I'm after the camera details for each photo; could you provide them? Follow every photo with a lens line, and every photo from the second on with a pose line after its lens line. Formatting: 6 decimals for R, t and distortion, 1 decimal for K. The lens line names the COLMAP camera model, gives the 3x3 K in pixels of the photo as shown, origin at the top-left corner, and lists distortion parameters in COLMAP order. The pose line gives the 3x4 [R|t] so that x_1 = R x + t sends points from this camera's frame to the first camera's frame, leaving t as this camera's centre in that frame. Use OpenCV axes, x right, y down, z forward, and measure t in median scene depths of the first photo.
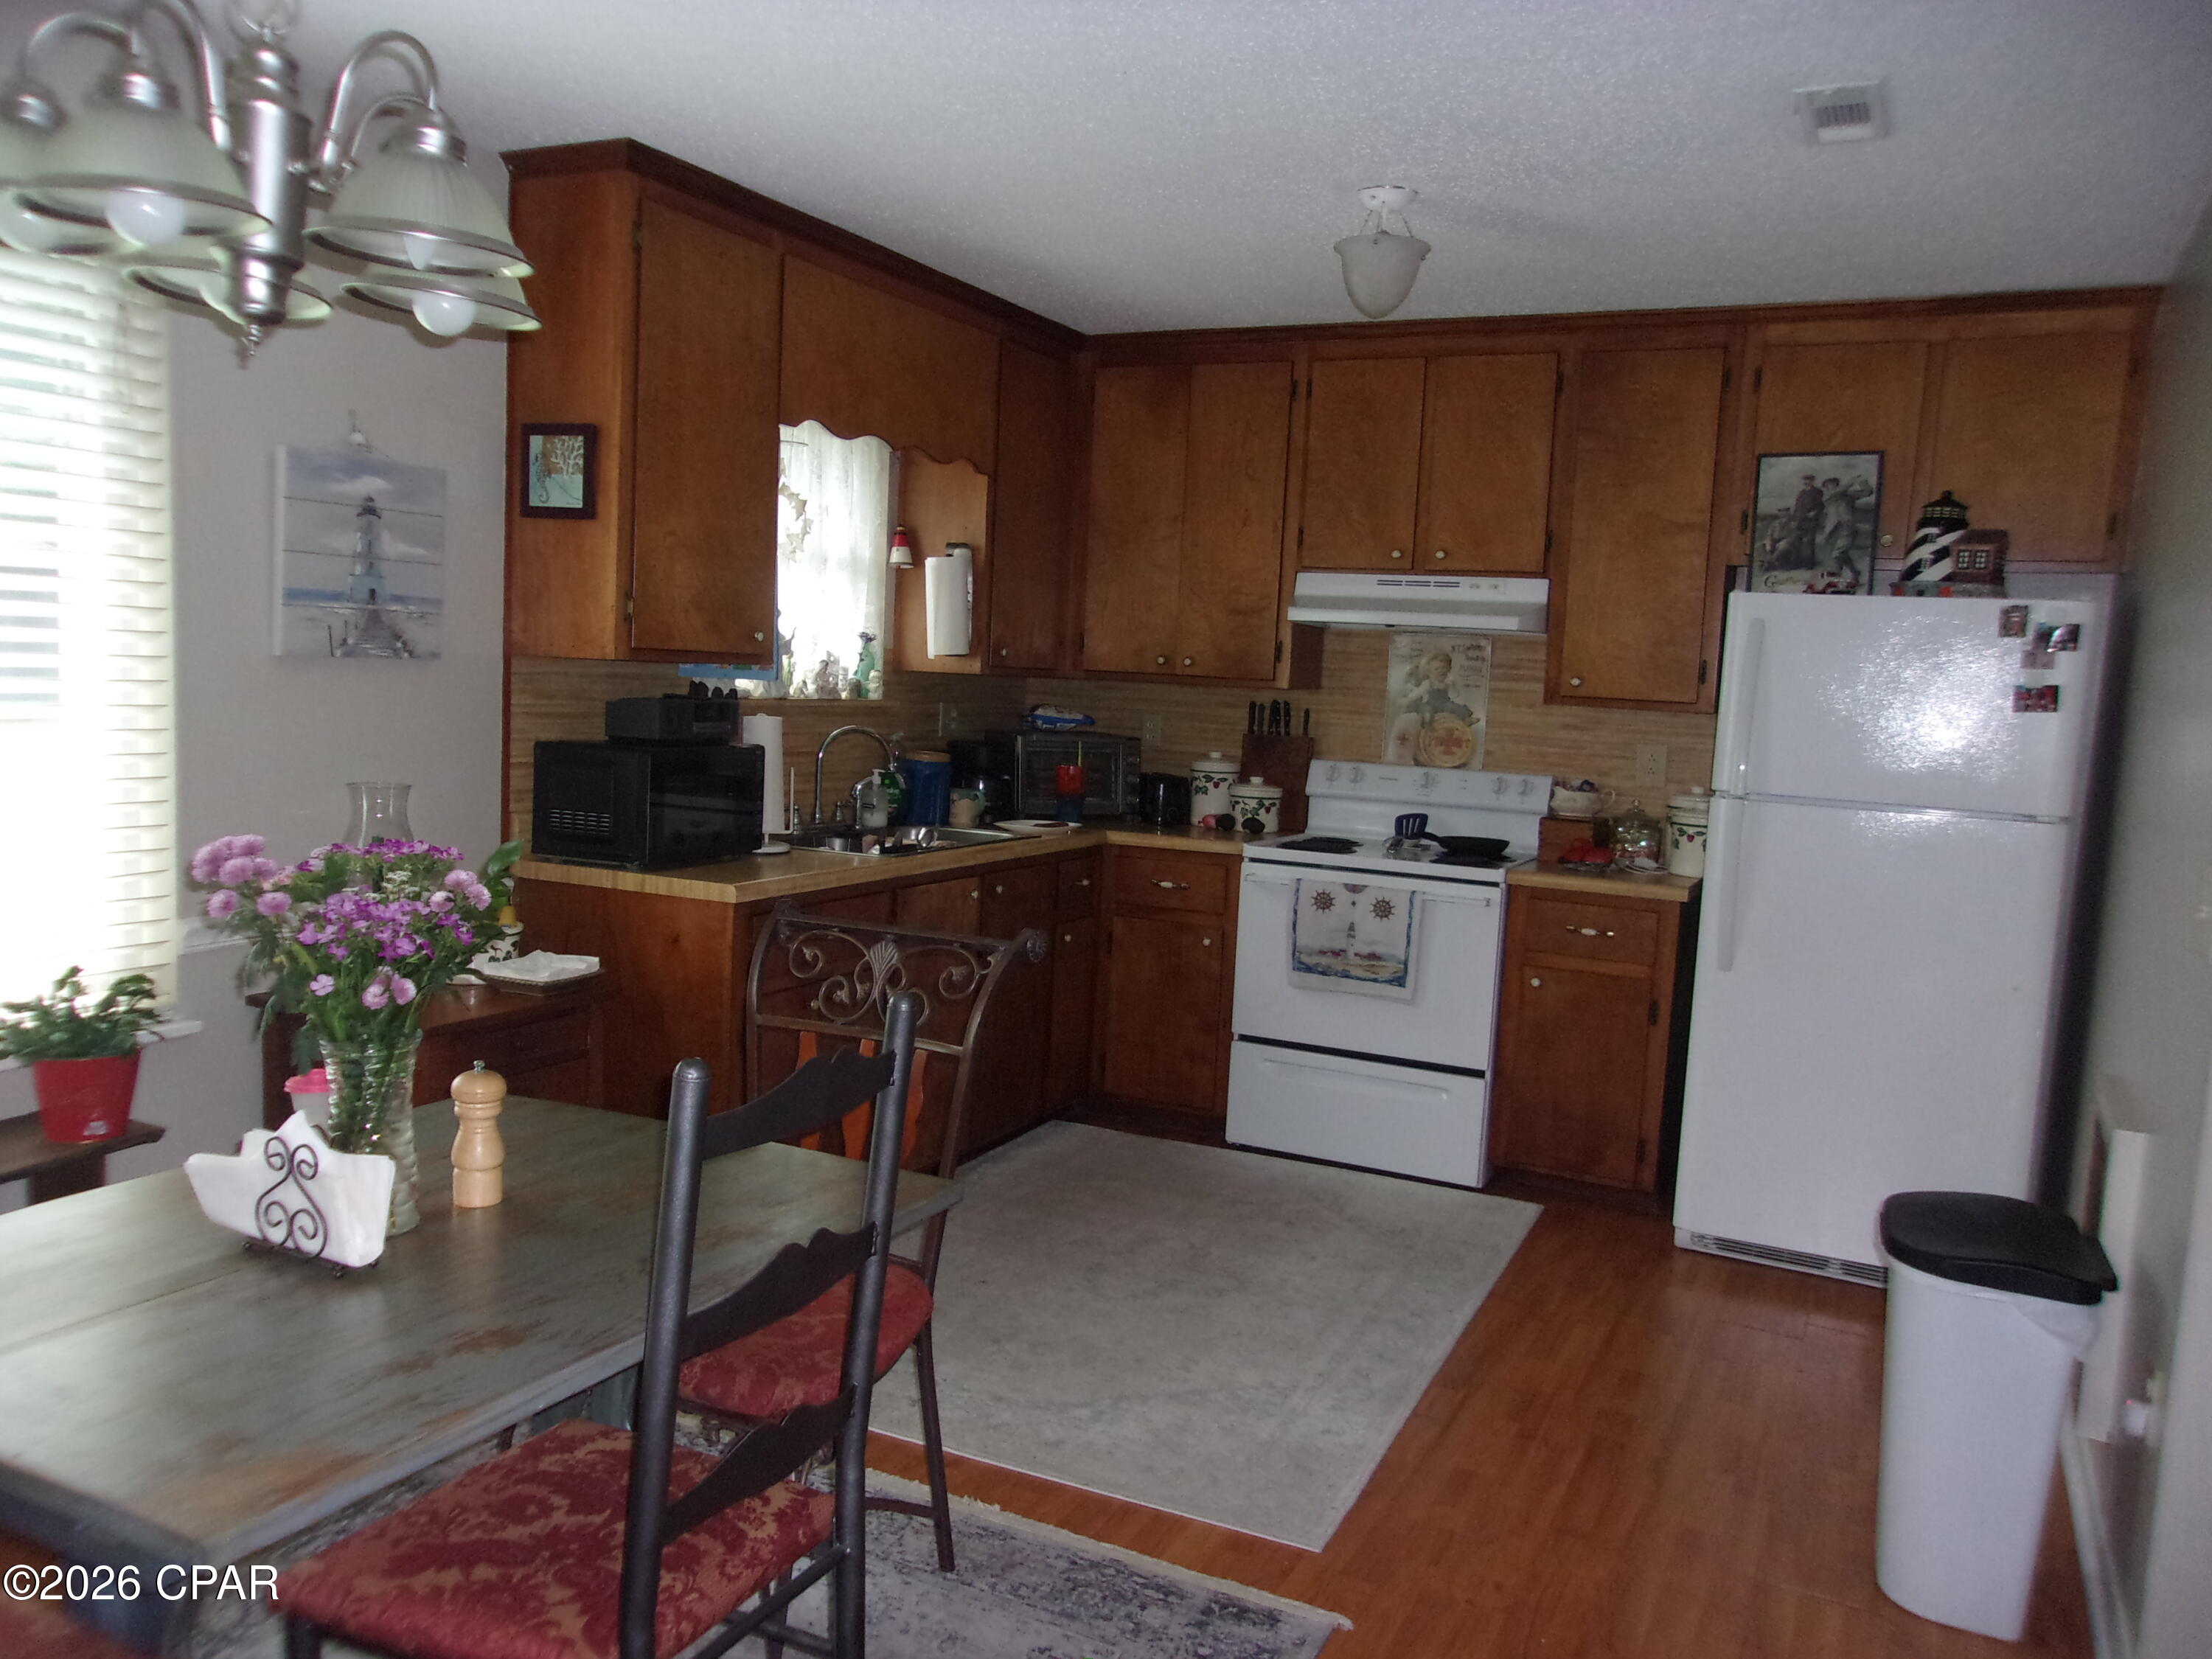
lens RADIAL K [[1711.4, 0, 1106.0], [0, 1711.4, 829.5], [0, 0, 1]] dist [0.002405, -0.002449]
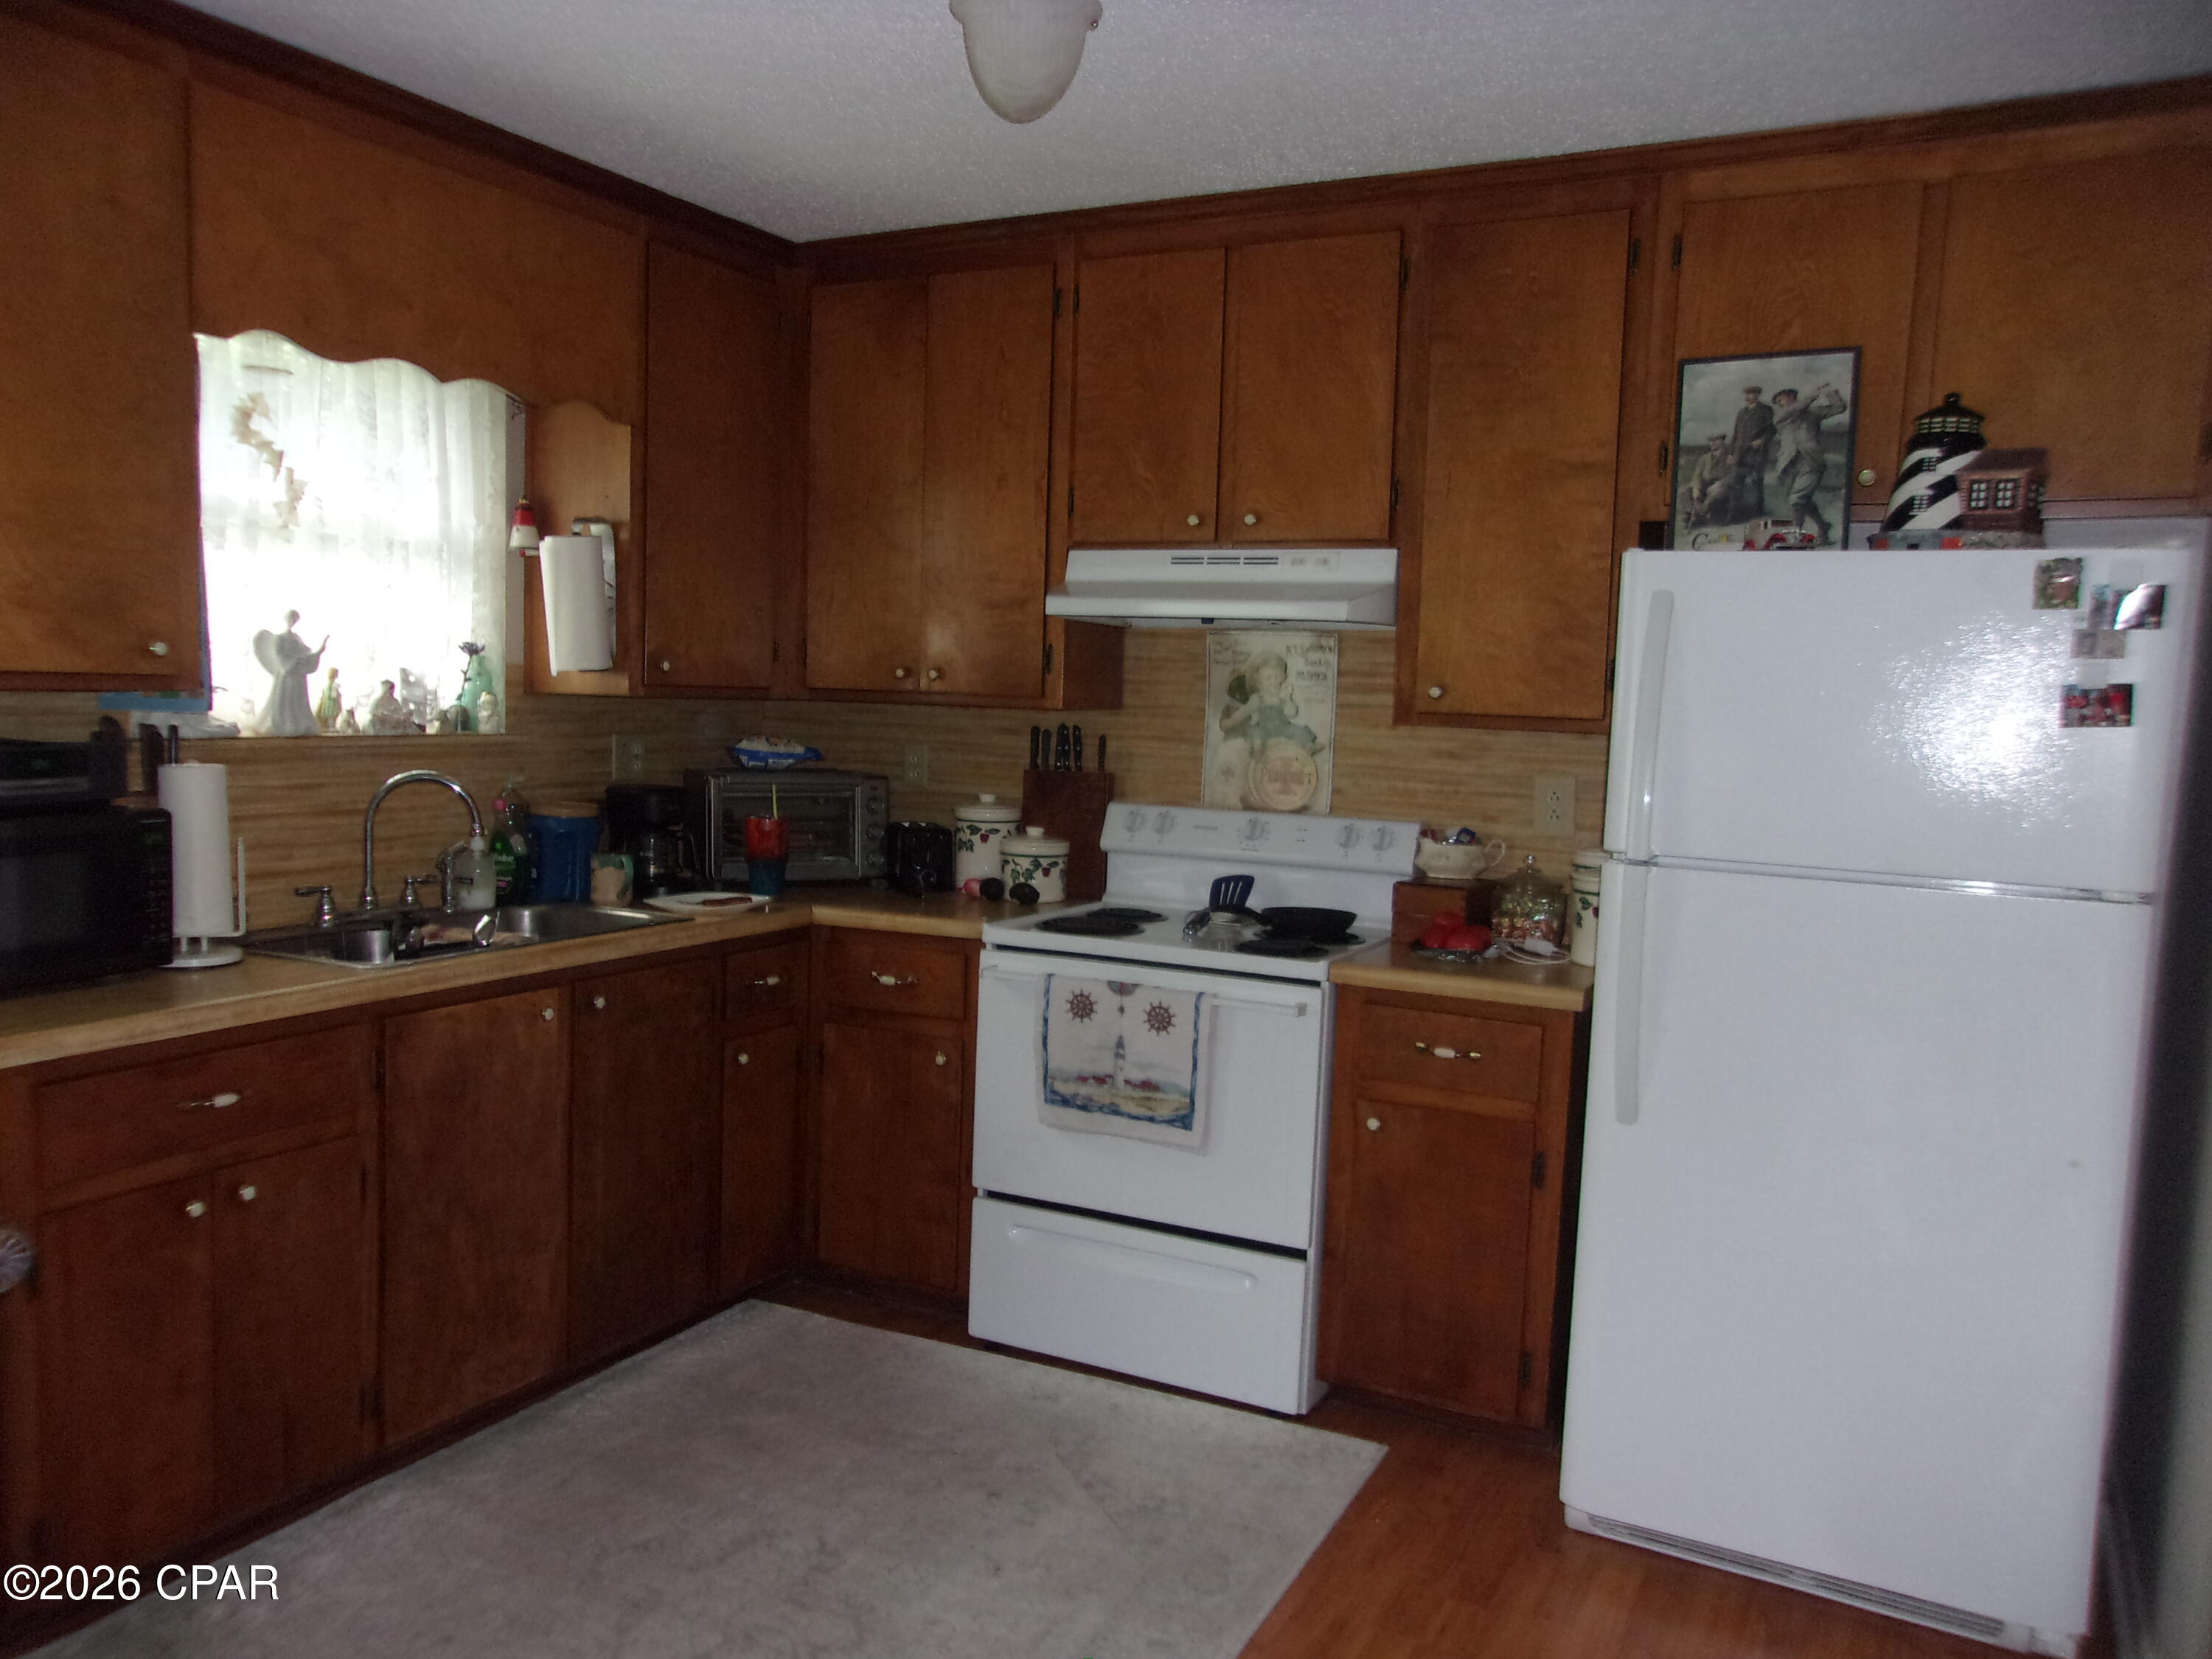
lens RADIAL K [[1714.7, 0, 1086.8], [0, 1714.7, 831.9], [0, 0, 1]] dist [-0.009435, 0.011906]
pose [[0.999272, -0.015043, -0.035048, 0.160071], [0.014688, 0.999838, -0.010361, -0.024011], [0.035198, 0.009839, 0.999332, 0.296455]]
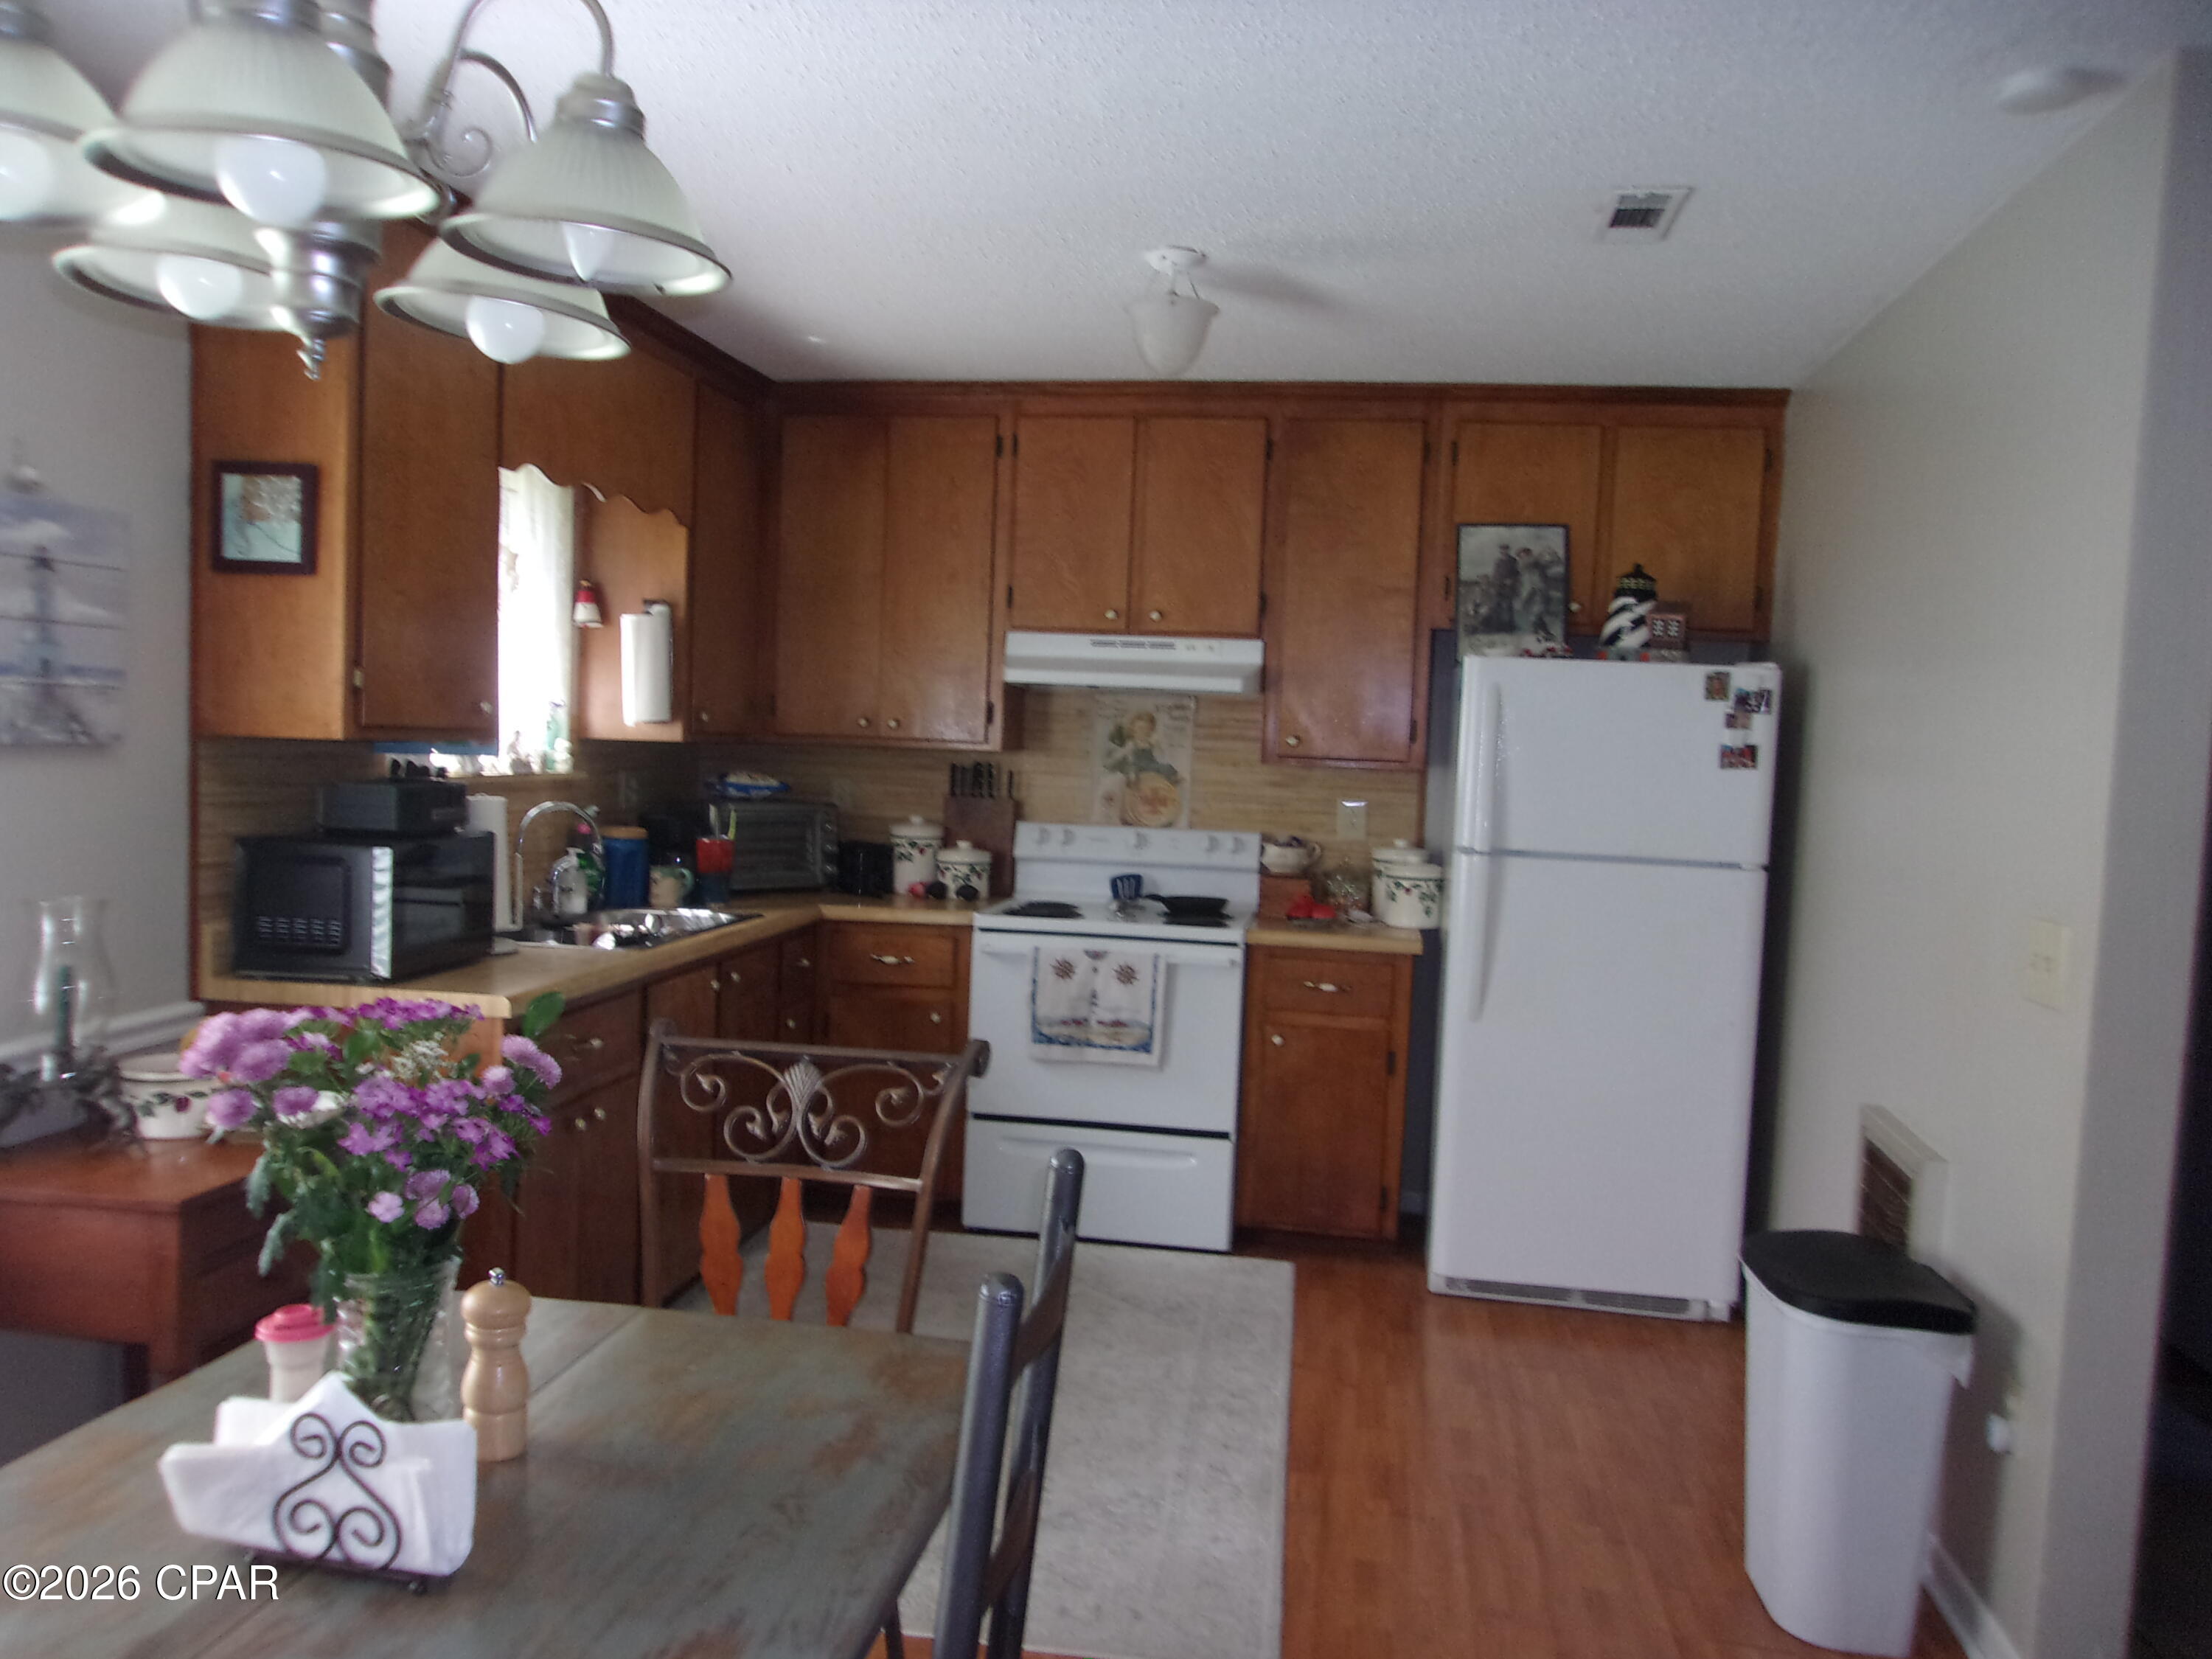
lens RADIAL K [[1707.2, 0, 1099.0], [0, 1707.2, 822.8], [0, 0, 1]] dist [0.003361, 0.001265]
pose [[0.959277, -0.027478, 0.281126, -0.128317], [0.035532, 0.999090, -0.023591, -0.018601], [-0.280222, 0.032619, 0.959381, 0.060868]]
